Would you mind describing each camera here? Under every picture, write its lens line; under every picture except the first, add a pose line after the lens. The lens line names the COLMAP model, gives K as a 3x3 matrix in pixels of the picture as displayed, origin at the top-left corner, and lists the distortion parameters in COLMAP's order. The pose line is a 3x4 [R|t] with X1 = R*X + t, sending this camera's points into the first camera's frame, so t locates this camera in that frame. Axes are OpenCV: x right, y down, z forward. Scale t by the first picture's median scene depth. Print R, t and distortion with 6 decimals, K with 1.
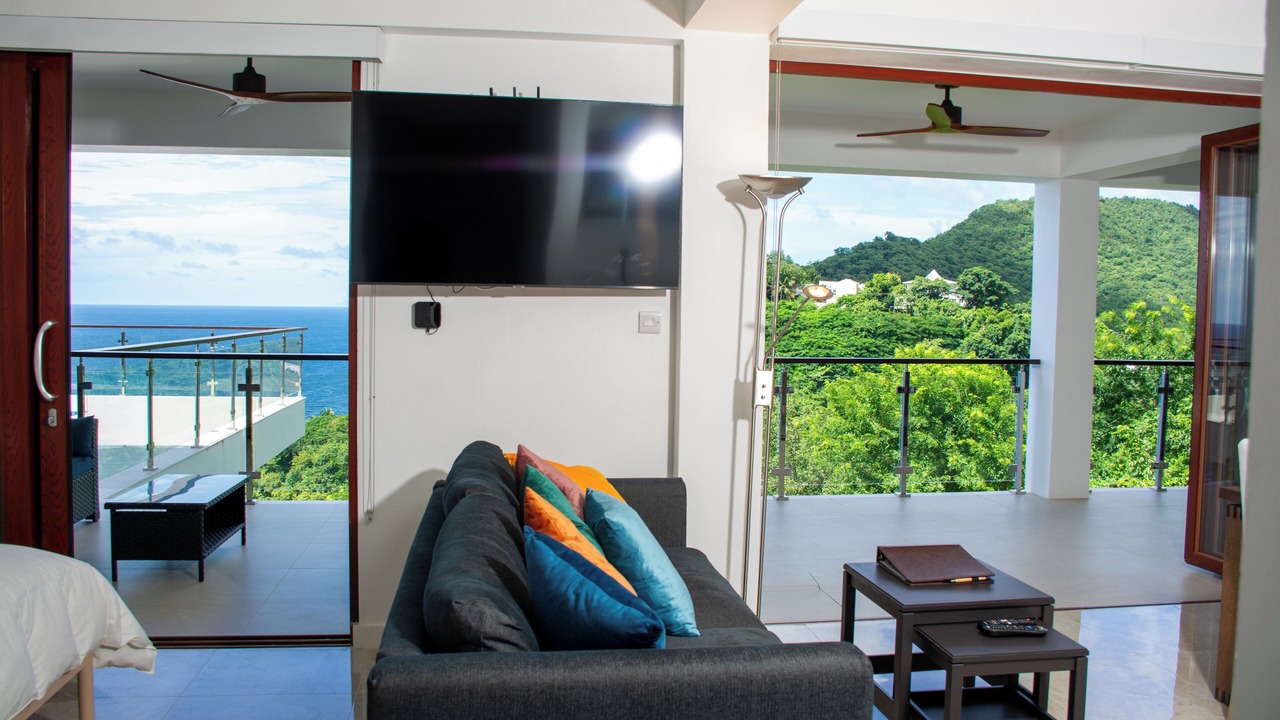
lens RADIAL K [[1011.7, 0, 640.0], [0, 1011.7, 360.0], [0, 0, 1]] dist [-0.156833, 0.122725]
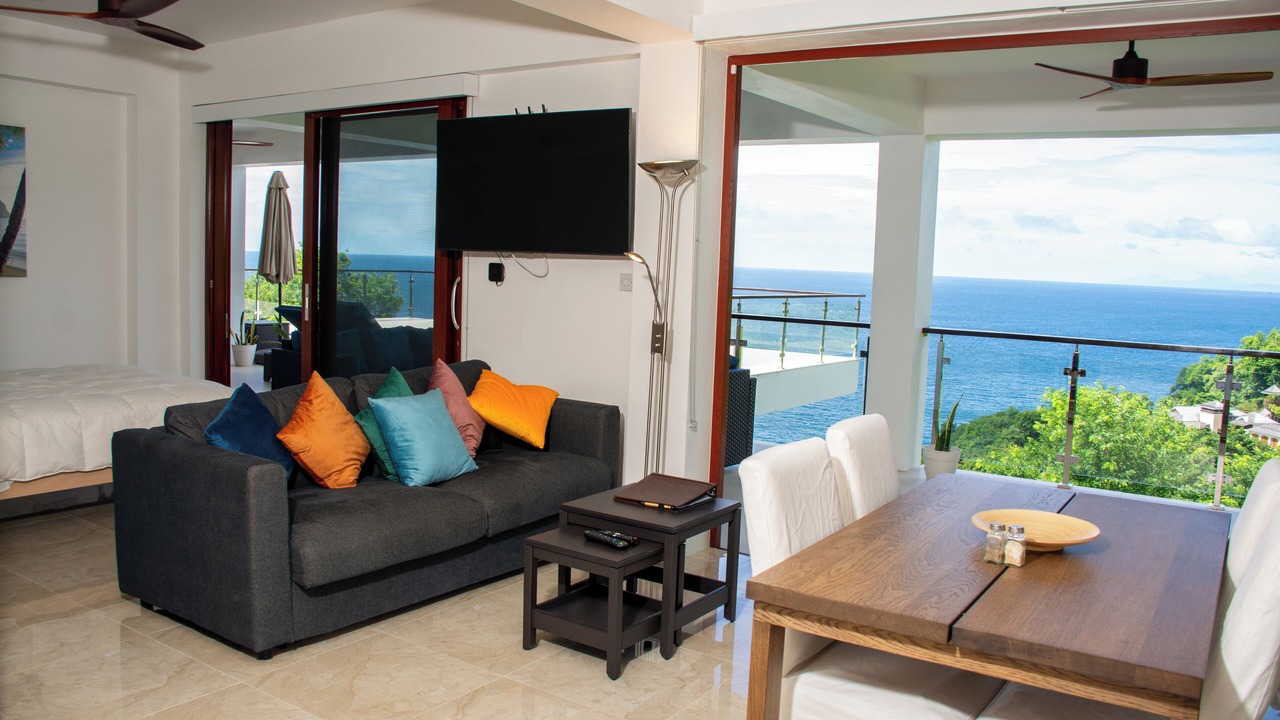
lens RADIAL K [[1011.7, 0, 640.0], [0, 1011.7, 360.0], [0, 0, 1]] dist [-0.156833, 0.122725]
pose [[0.720227, 0.079257, -0.689197, 0.923097], [-0.066664, 0.996762, 0.044962, 0.001555], [0.690528, 0.013562, 0.723178, 0.111971]]
